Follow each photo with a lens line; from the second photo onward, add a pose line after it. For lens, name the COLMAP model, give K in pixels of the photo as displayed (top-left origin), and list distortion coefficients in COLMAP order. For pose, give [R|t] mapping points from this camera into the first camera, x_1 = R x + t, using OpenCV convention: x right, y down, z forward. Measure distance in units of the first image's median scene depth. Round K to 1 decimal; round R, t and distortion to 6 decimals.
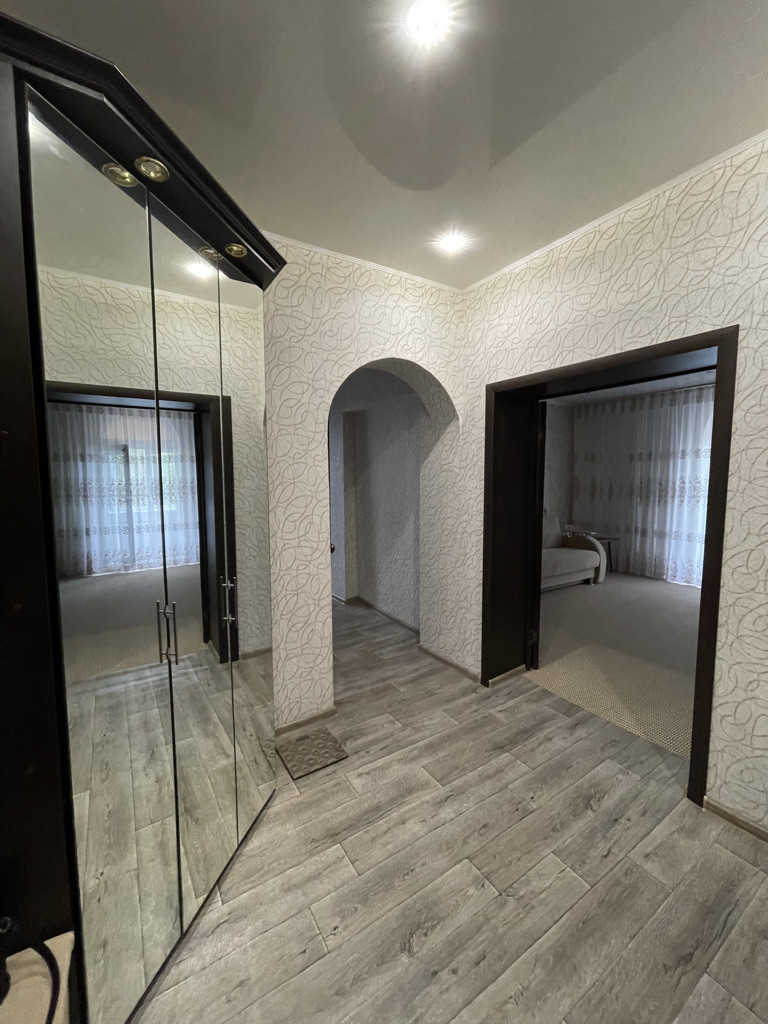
lens RADIAL K [[414.7, 0, 382.2], [0, 414.7, 513.6], [0, 0, 1]] dist [-0.004009, -0.000934]
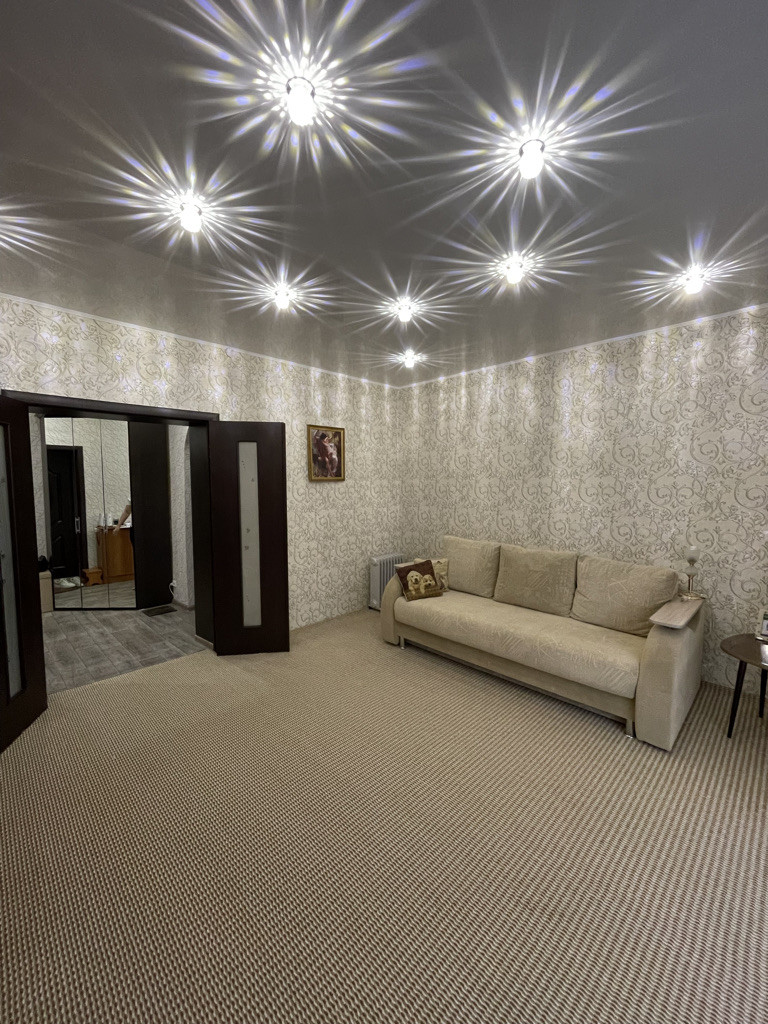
lens RADIAL K [[414.7, 0, 382.7], [0, 414.7, 510.8], [0, 0, 1]] dist [-0.004009, -0.000934]
pose [[0.295222, 0.073559, -0.952593, 1.974112], [-0.274833, 0.961430, -0.010934, -0.131464], [0.915047, 0.265032, 0.304051, 1.282757]]
